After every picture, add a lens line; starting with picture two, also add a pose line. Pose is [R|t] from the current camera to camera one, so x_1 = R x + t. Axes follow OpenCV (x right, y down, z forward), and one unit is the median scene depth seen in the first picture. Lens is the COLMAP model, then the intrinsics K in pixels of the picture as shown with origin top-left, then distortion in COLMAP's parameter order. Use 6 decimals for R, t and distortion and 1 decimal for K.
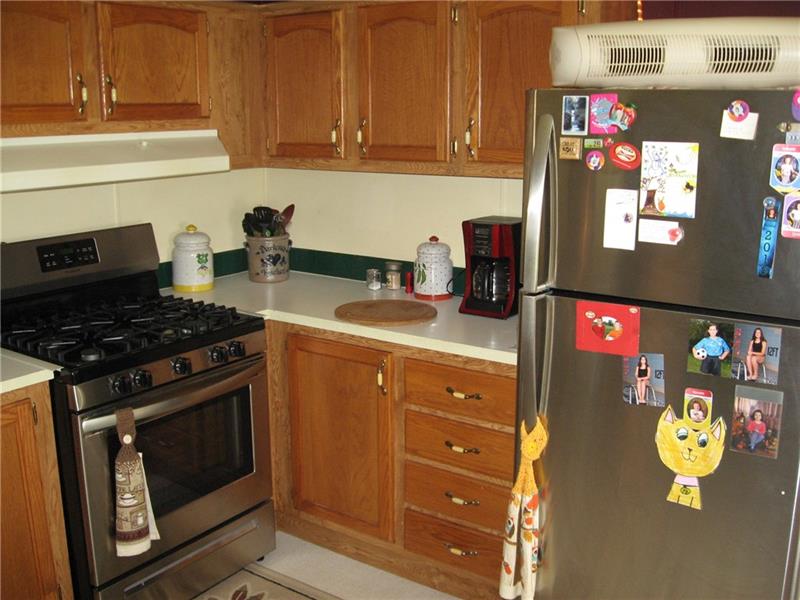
lens RADIAL K [[834.3, 0, 400.0], [0, 834.3, 300.0], [0, 0, 1]] dist [-0.110968, 0.003179]
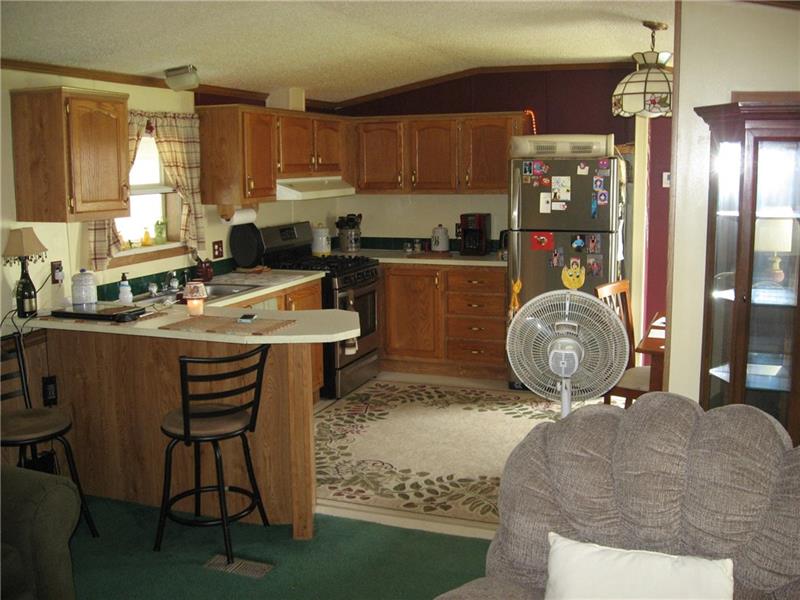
lens RADIAL K [[834.3, 0, 400.0], [0, 834.3, 300.0], [0, 0, 1]] dist [-0.110968, 0.003179]
pose [[0.968700, -0.047615, 0.243624, -0.960460], [0.063141, 0.996414, -0.056319, 0.376879], [-0.240069, 0.069938, 0.968233, -1.697644]]
